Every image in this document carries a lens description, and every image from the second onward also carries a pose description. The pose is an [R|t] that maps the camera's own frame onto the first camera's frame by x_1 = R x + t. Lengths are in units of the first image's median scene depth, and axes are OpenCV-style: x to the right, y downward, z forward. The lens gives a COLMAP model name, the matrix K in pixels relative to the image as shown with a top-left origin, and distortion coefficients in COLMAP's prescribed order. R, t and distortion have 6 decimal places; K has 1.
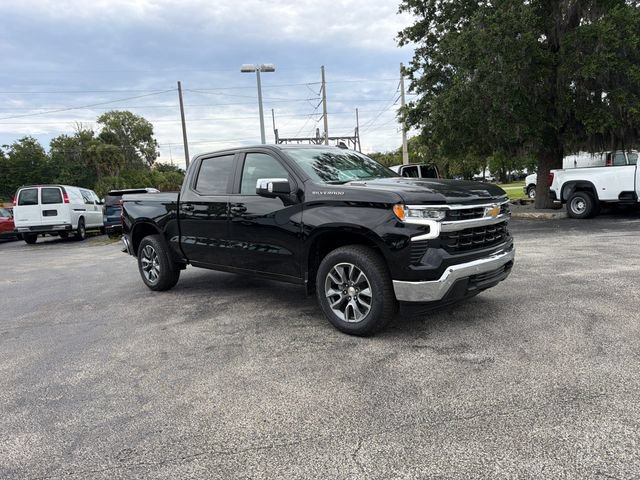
lens RADIAL K [[452.0, 0, 316.5], [0, 452.0, 241.9], [0, 0, 1]] dist [0.043383, -0.060644]
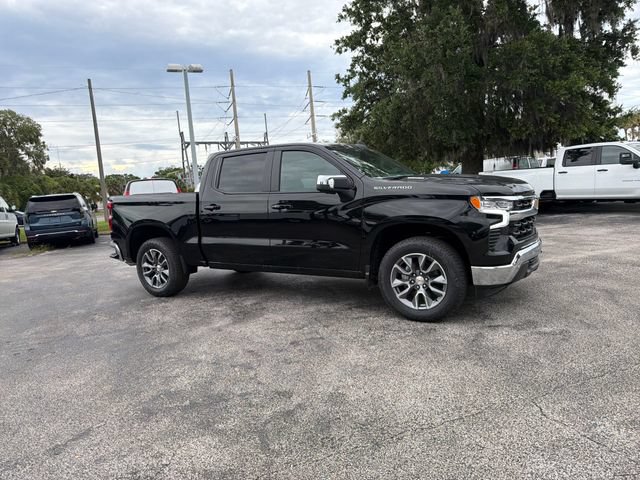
lens RADIAL K [[452.0, 0, 316.5], [0, 452.0, 241.9], [0, 0, 1]] dist [0.043383, -0.060644]
pose [[0.977364, -0.032715, 0.209018, -0.260496], [0.035116, 0.999353, -0.007786, 0.013519], [-0.208628, 0.014949, 0.977881, 0.007811]]
